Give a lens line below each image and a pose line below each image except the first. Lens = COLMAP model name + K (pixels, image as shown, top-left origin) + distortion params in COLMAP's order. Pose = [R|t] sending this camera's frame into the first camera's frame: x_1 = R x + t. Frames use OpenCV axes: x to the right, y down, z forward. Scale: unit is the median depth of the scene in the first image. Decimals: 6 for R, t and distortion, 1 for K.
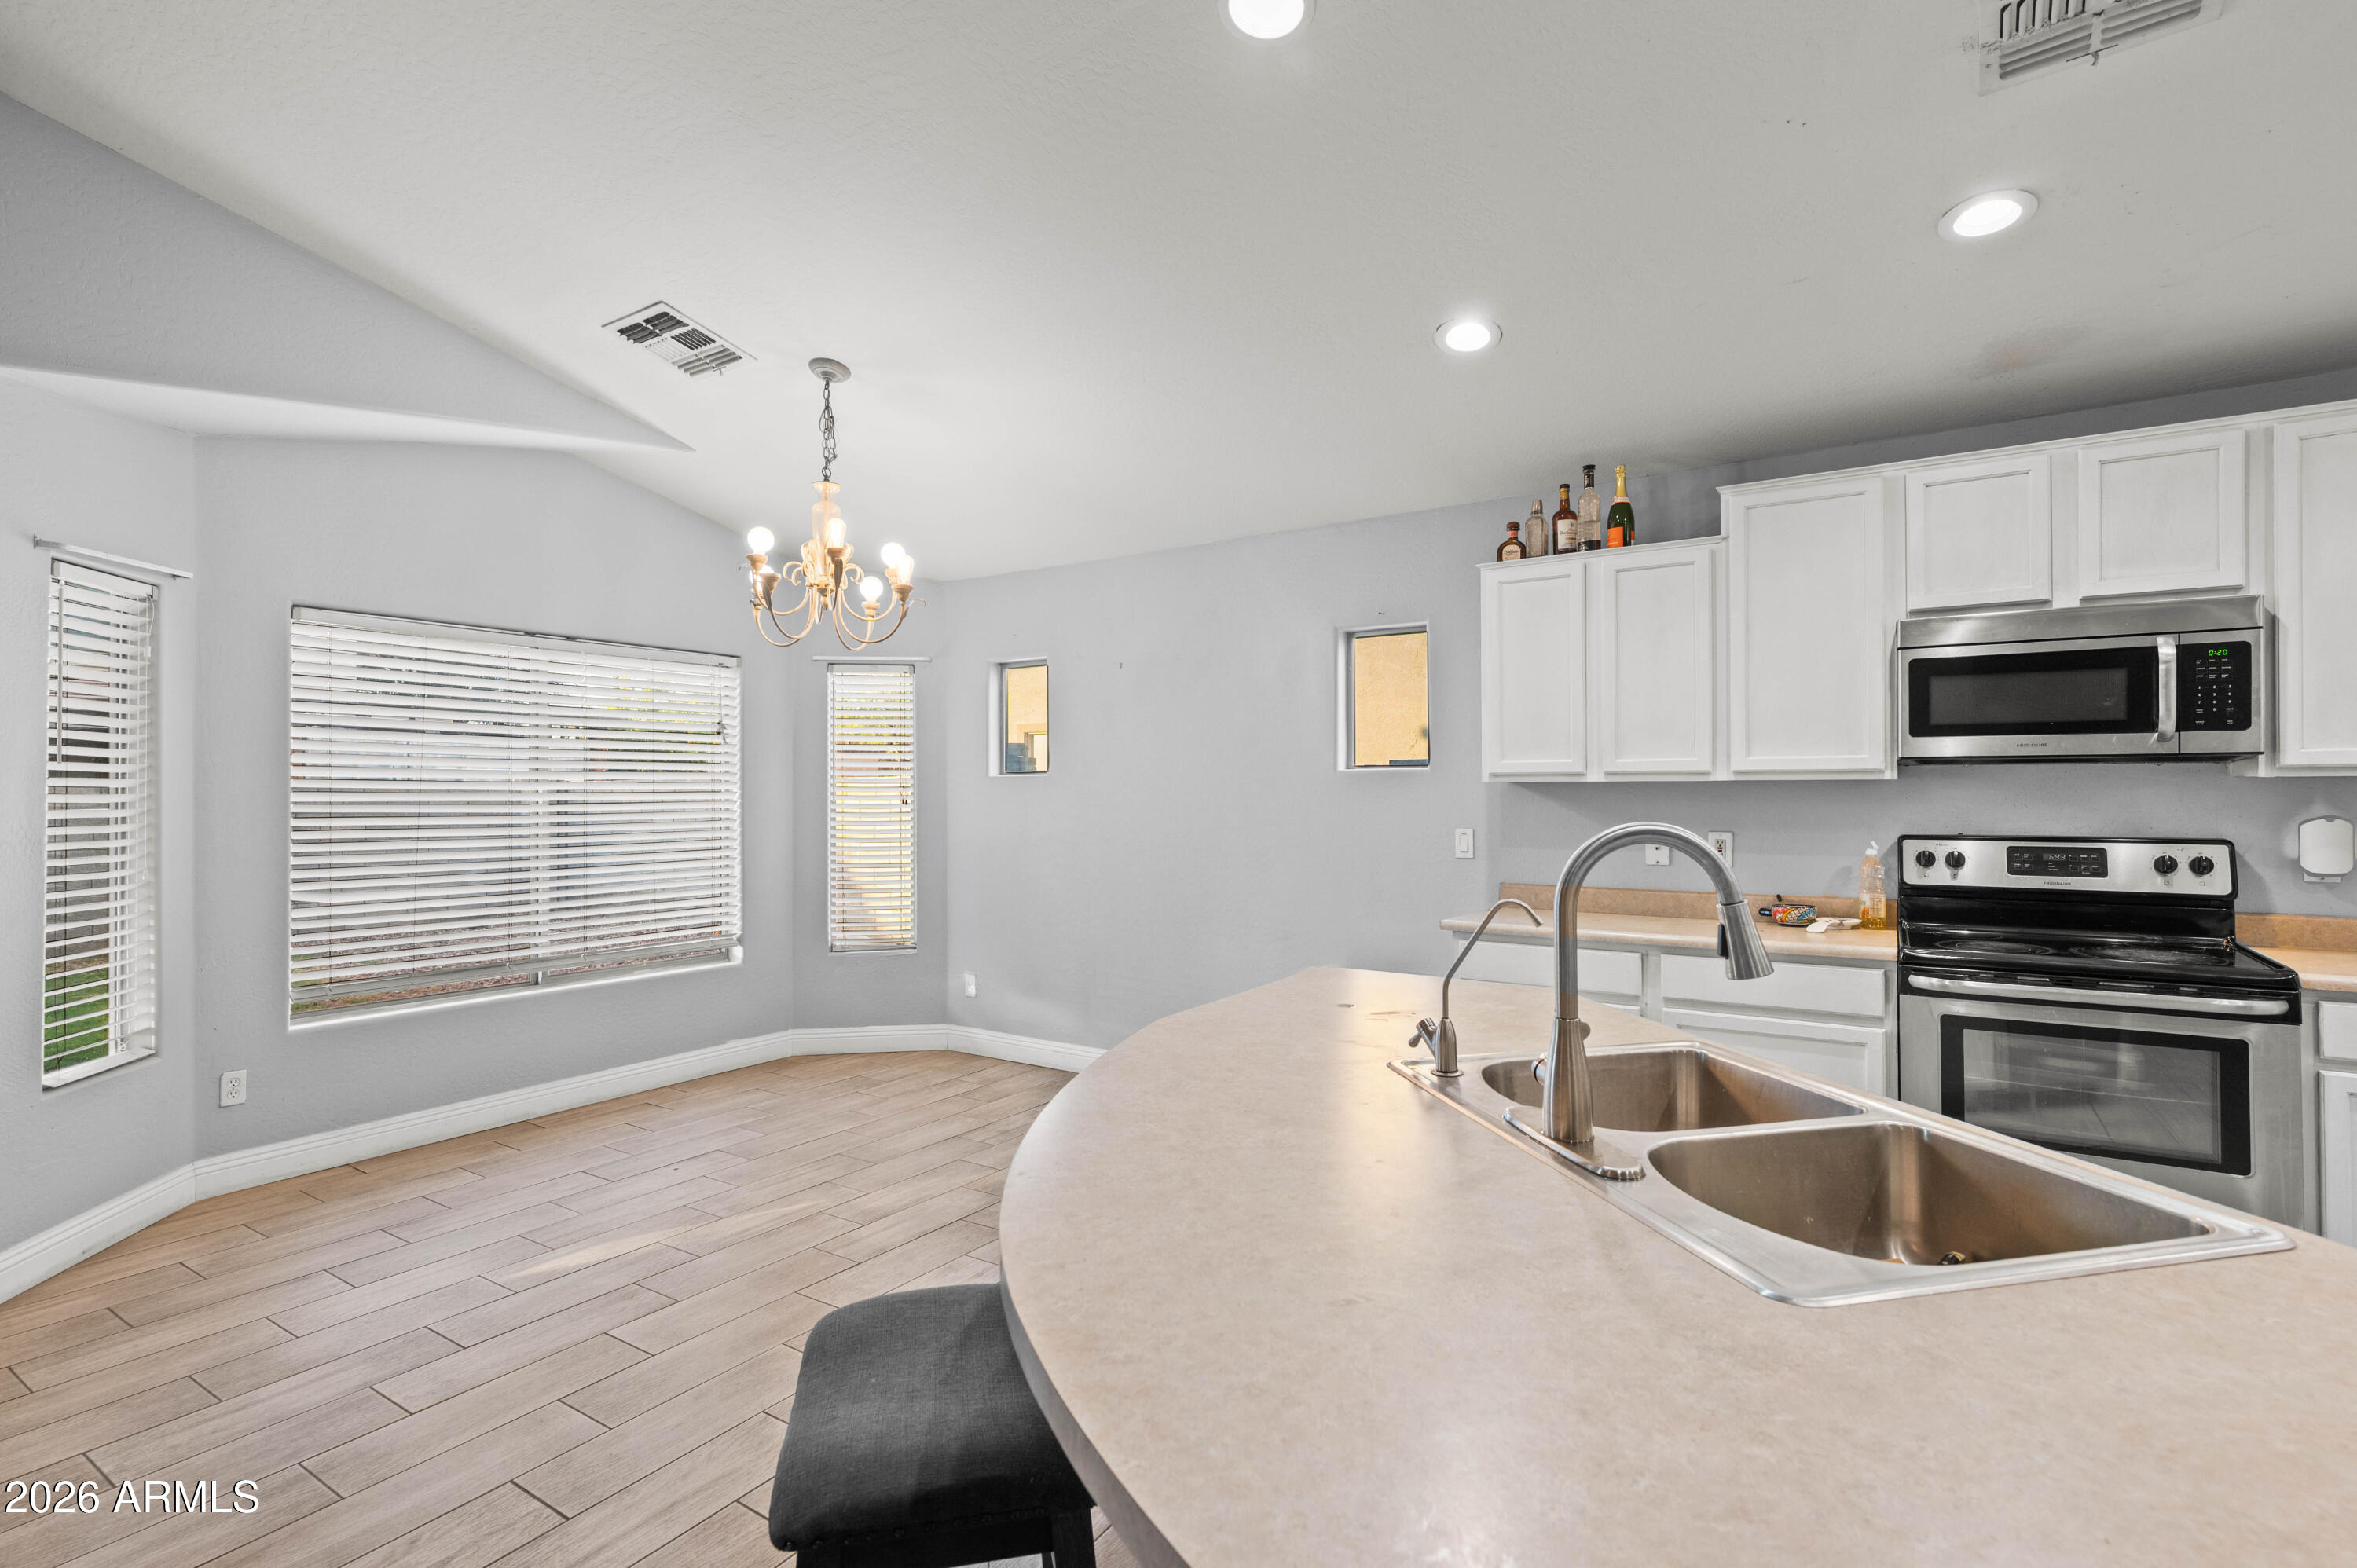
lens RADIAL K [[1102.0, 0, 1169.1], [0, 1102.0, 782.3], [0, 0, 1]] dist [-0.001236, 0.000476]
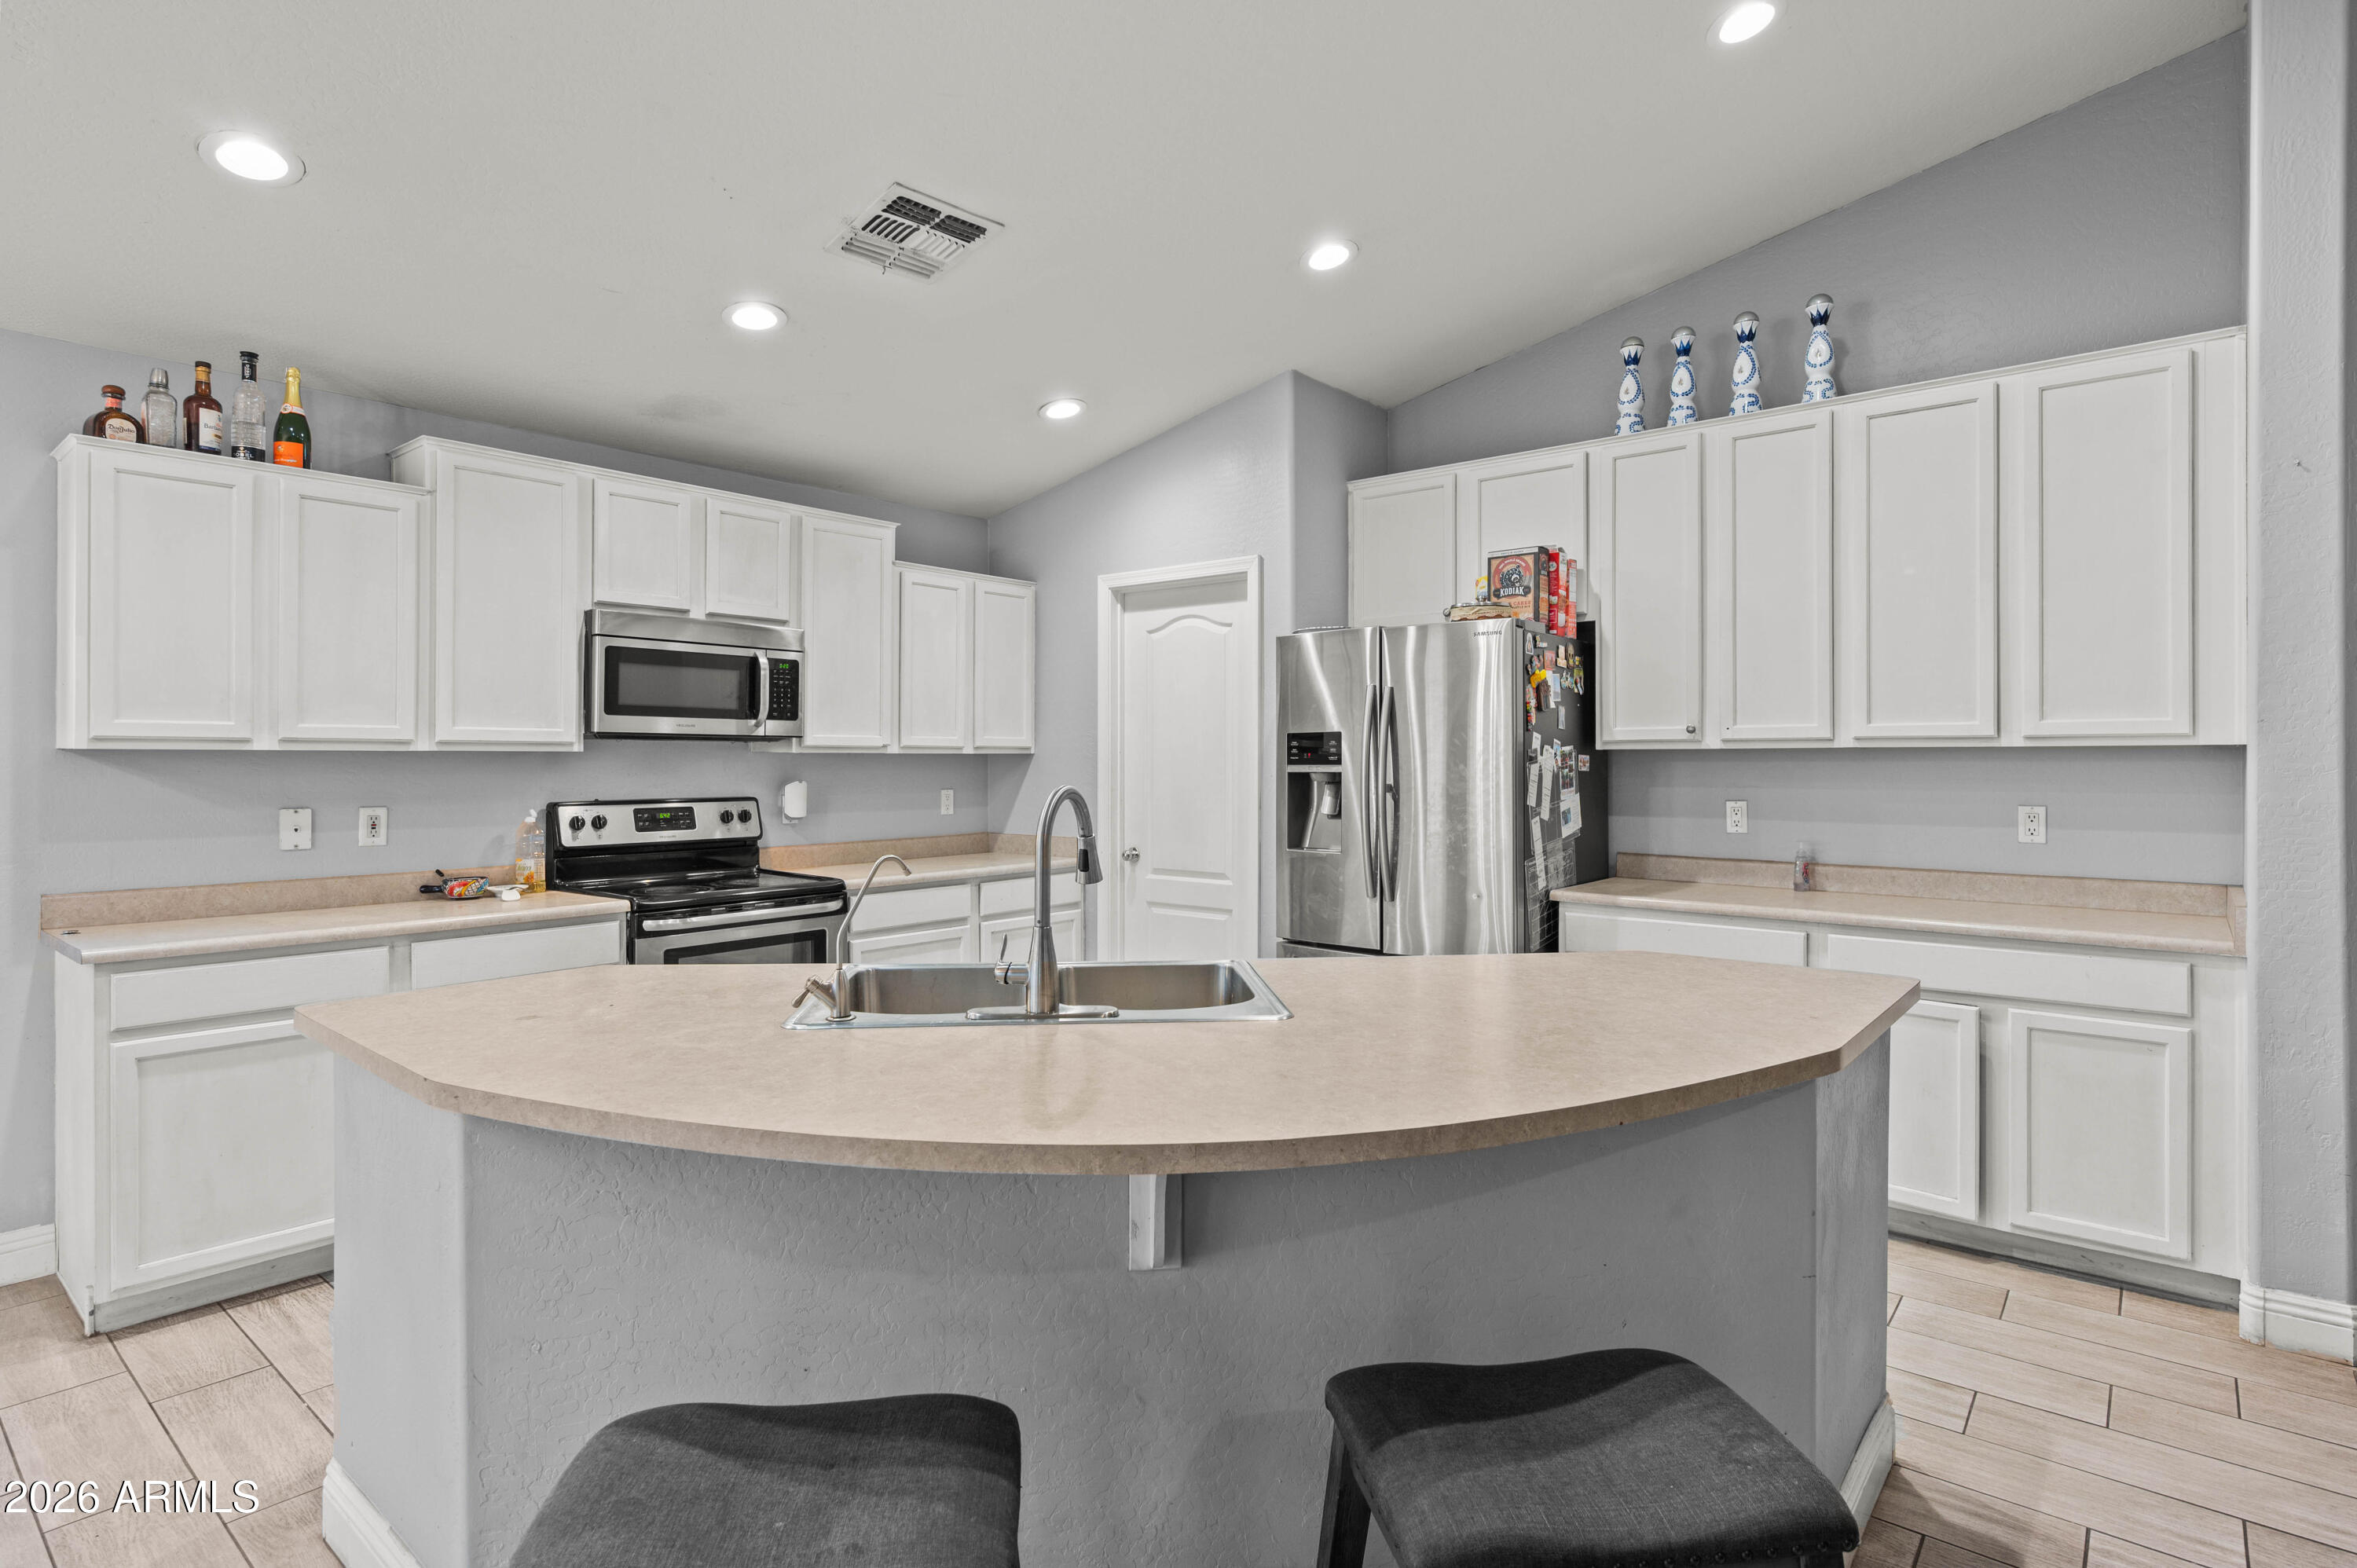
lens RADIAL K [[1203.0, 0, 1170.3], [0, 1203.0, 757.2], [0, 0, 1]] dist [0.000360, 0.003691]
pose [[0.116982, 0.004161, 0.993125, -0.426814], [-0.009934, 0.999946, -0.003020, 0.000583], [-0.993084, -0.009513, 0.117017, 0.248357]]
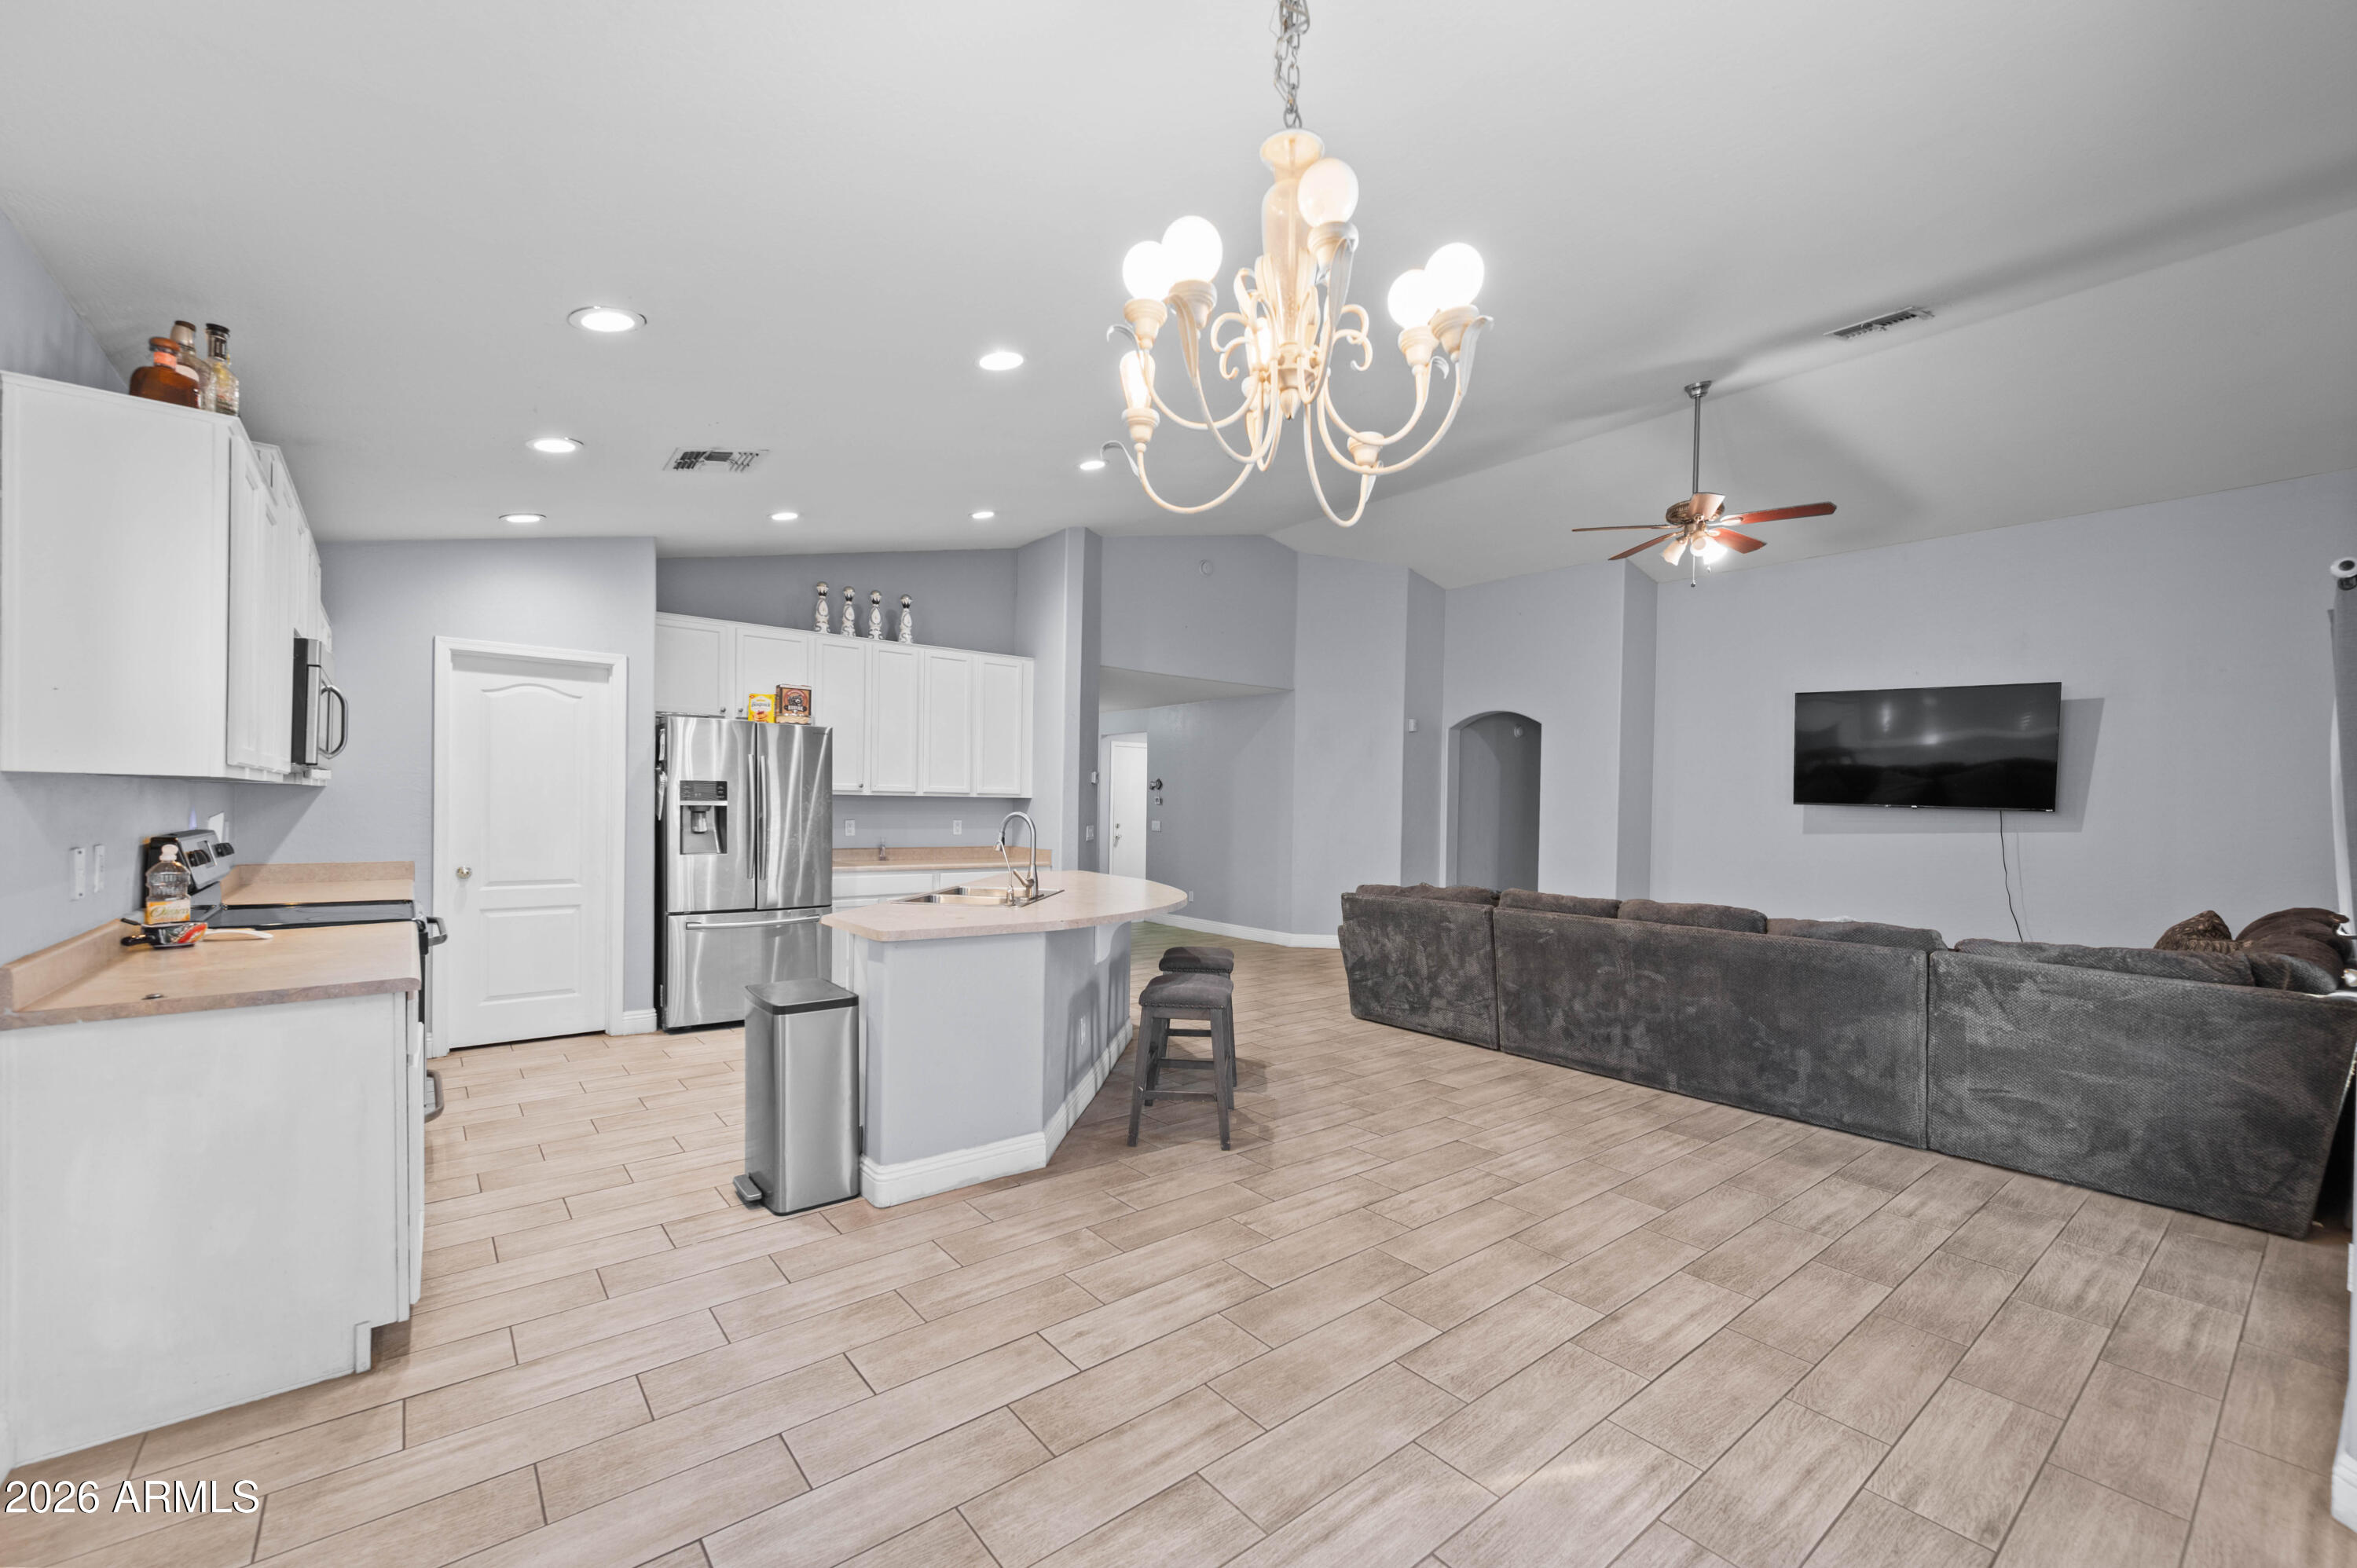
lens RADIAL K [[953.3, 0, 1179.6], [0, 953.3, 822.0], [0, 0, 1]] dist [0.004664, -0.001428]
pose [[-0.951417, -0.018452, 0.307351, -0.413172], [-0.017146, 0.999829, 0.006948, 0.012775], [-0.307427, 0.001340, -0.951571, 1.469295]]
